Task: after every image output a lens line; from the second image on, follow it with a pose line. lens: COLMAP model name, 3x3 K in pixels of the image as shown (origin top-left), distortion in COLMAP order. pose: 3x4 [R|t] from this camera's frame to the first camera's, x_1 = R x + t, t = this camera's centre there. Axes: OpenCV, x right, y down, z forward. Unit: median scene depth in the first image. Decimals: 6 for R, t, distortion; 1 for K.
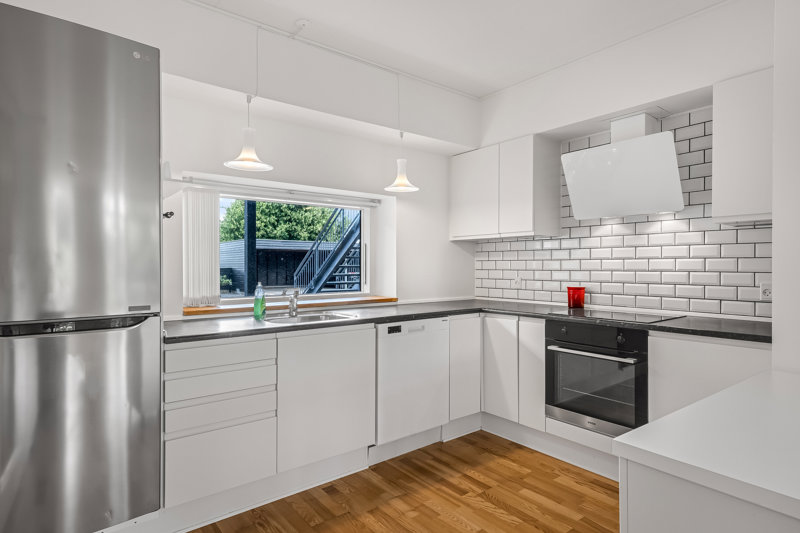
lens RADIAL K [[446.0, 0, 397.2], [0, 446.0, 268.1], [0, 0, 1]] dist [0.004615, -0.000806]
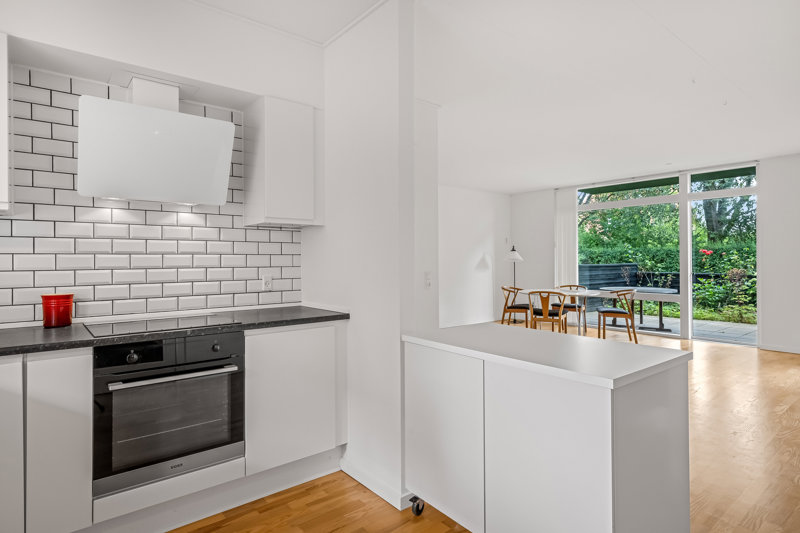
lens RADIAL K [[446.0, 0, 404.5], [0, 446.0, 258.9], [0, 0, 1]] dist [0.004615, -0.000806]
pose [[-0.041541, 0.003471, 0.999131, -0.328855], [0.011014, 0.999935, -0.003015, -0.003982], [-0.999076, 0.010879, -0.041577, 0.589513]]
